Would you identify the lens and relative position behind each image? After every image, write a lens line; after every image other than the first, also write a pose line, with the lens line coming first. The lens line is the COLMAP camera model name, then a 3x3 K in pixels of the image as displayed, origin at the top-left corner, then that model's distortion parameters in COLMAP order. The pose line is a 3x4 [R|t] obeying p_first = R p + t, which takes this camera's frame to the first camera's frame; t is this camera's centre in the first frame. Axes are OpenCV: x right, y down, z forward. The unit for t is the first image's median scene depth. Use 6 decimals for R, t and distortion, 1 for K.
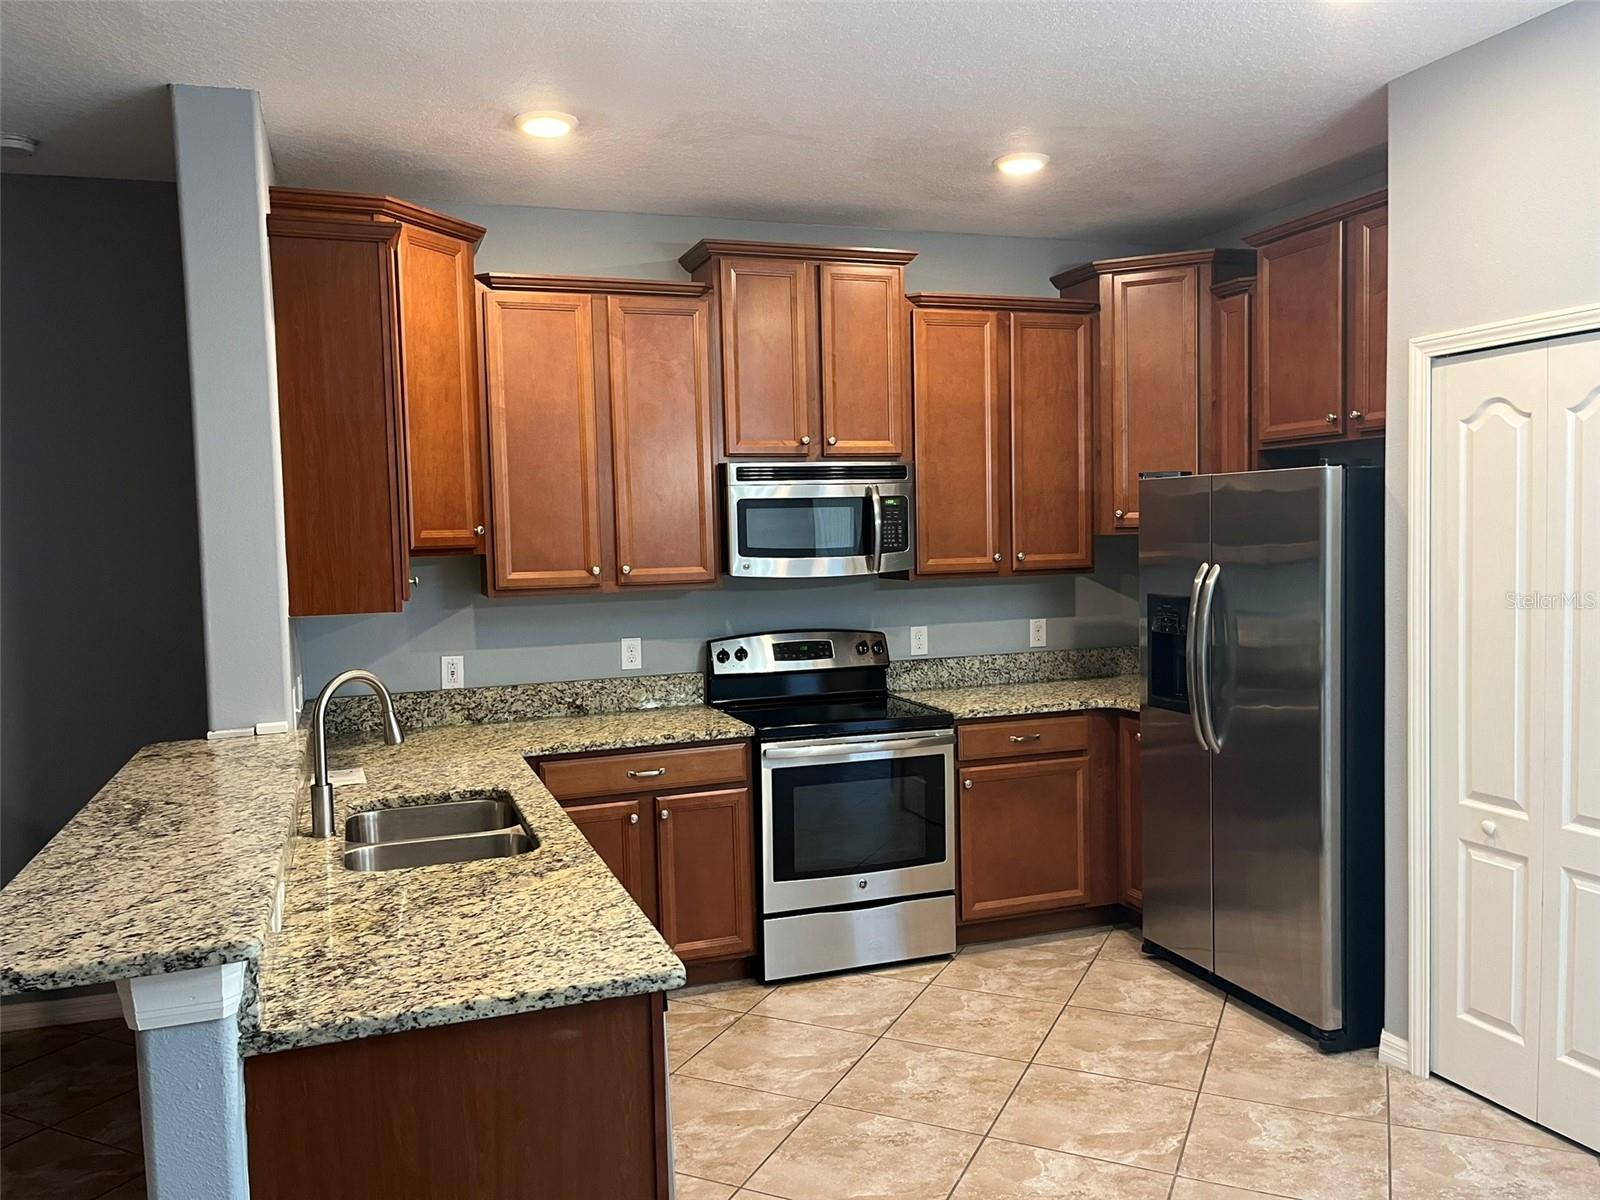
lens RADIAL K [[1196.2, 0, 800.0], [0, 1196.2, 600.0], [0, 0, 1]] dist [0.051494, -0.085469]
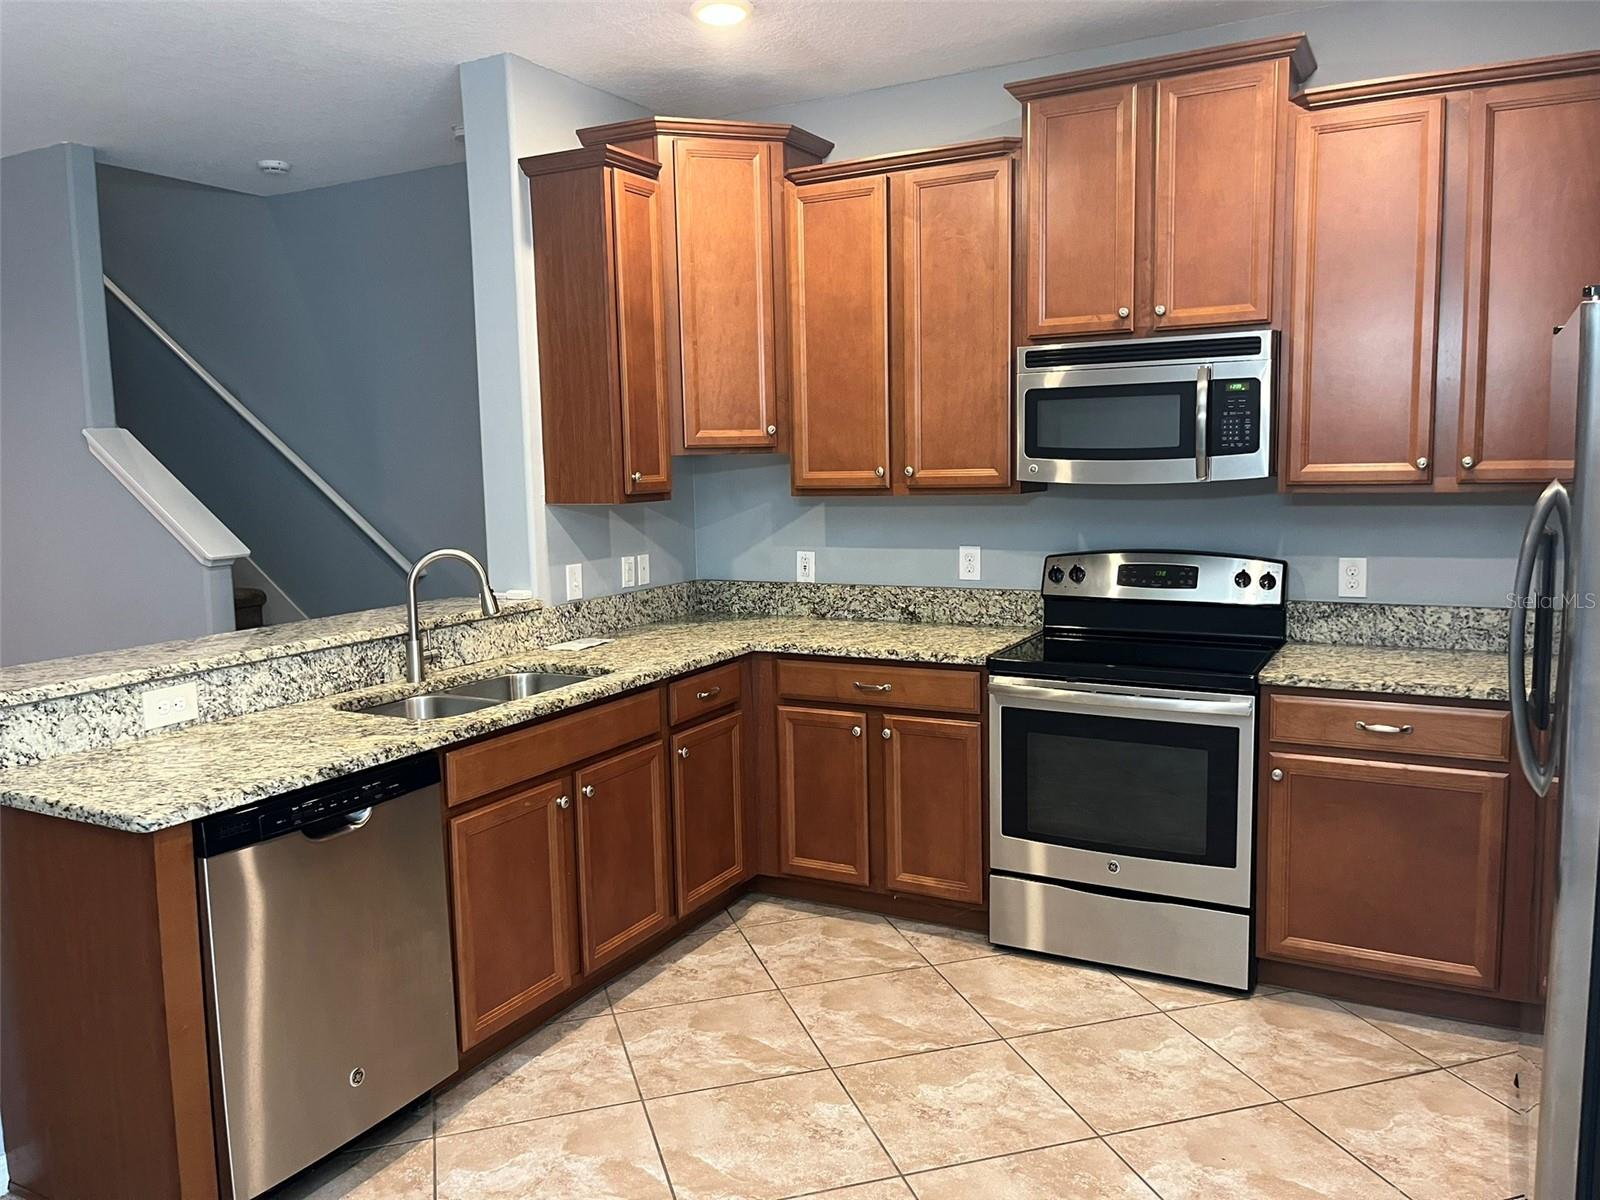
lens RADIAL K [[1196.2, 0, 800.0], [0, 1196.2, 600.0], [0, 0, 1]] dist [0.051494, -0.085469]
pose [[0.668008, 0.098730, -0.737576, 0.485160], [-0.037512, 0.994367, 0.099130, -0.014330], [0.743208, -0.038552, 0.667949, 0.304288]]
